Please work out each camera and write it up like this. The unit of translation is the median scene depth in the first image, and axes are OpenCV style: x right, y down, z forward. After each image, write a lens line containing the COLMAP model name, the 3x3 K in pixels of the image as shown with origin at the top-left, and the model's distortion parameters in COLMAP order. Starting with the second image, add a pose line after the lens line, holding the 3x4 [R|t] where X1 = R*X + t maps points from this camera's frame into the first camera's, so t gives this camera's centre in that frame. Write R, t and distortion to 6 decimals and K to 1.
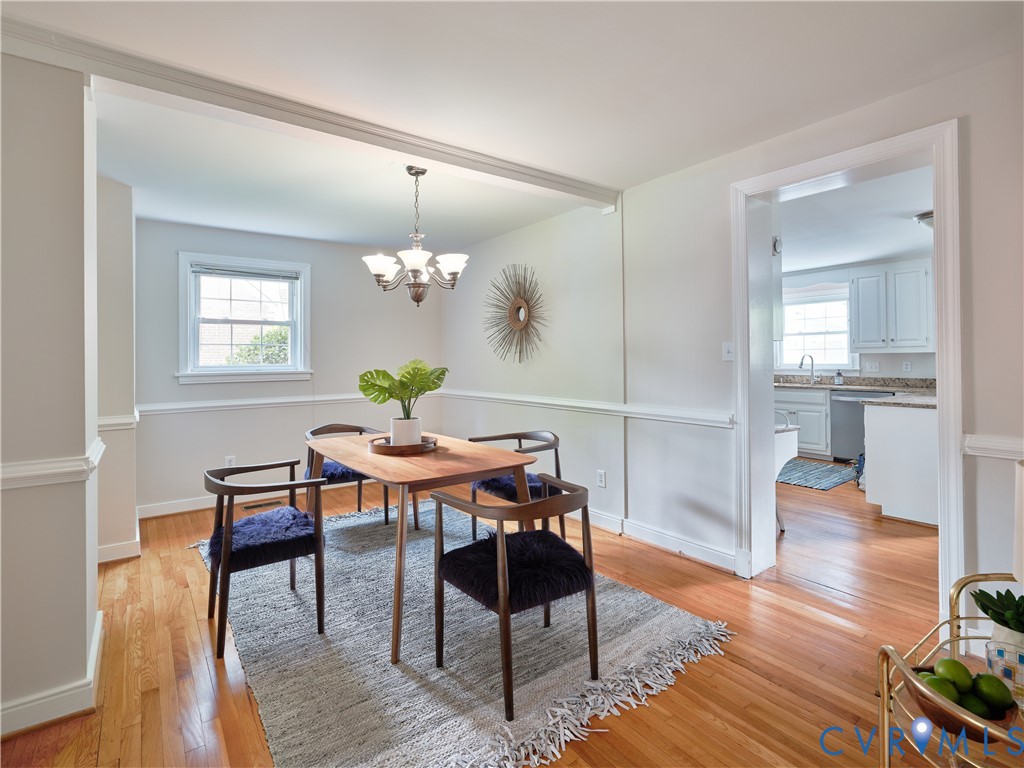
lens RADIAL K [[500.2, 0, 489.9], [0, 500.2, 353.3], [0, 0, 1]] dist [-0.005536, -0.000959]
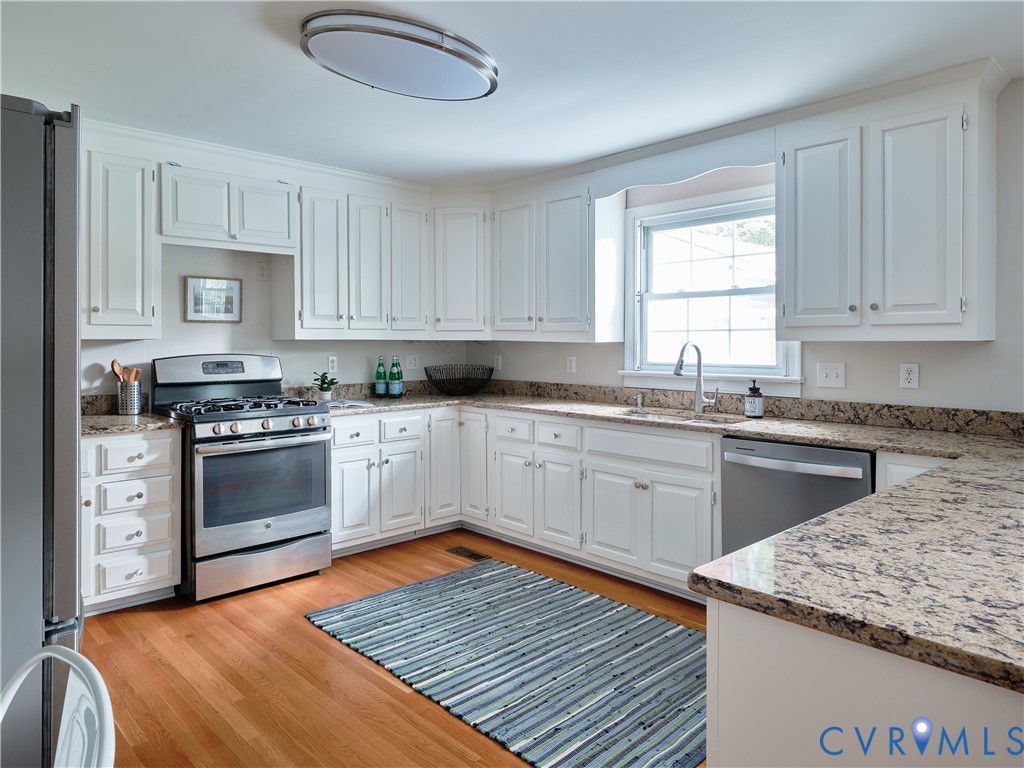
lens RADIAL K [[669.6, 0, 438.3], [0, 669.6, 344.5], [0, 0, 1]] dist [-0.003839, 0.000079]
pose [[0.996958, 0.005720, 0.077730, 0.402670], [-0.006949, 0.999855, 0.015549, -0.003333], [-0.077630, -0.016042, 0.996853, 0.476563]]
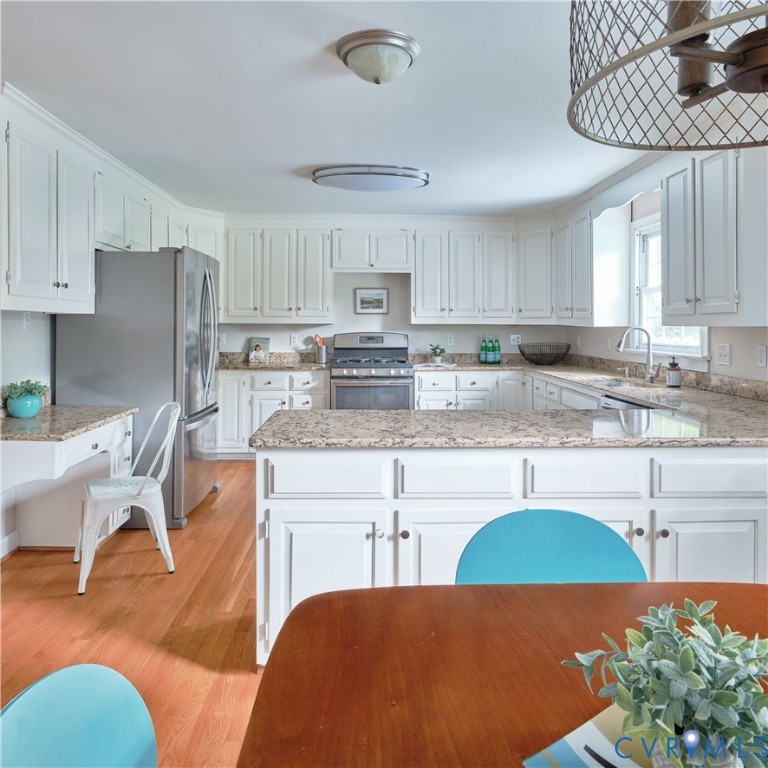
lens RADIAL K [[581.1, 0, 375.4], [0, 581.1, 325.2], [0, 0, 1]] dist [-0.003398, -0.004623]
pose [[0.829418, 0.009212, -0.558552, 0.793933], [-0.001498, 0.999897, 0.014266, -0.008364], [0.558626, -0.010996, 0.829347, 0.330128]]
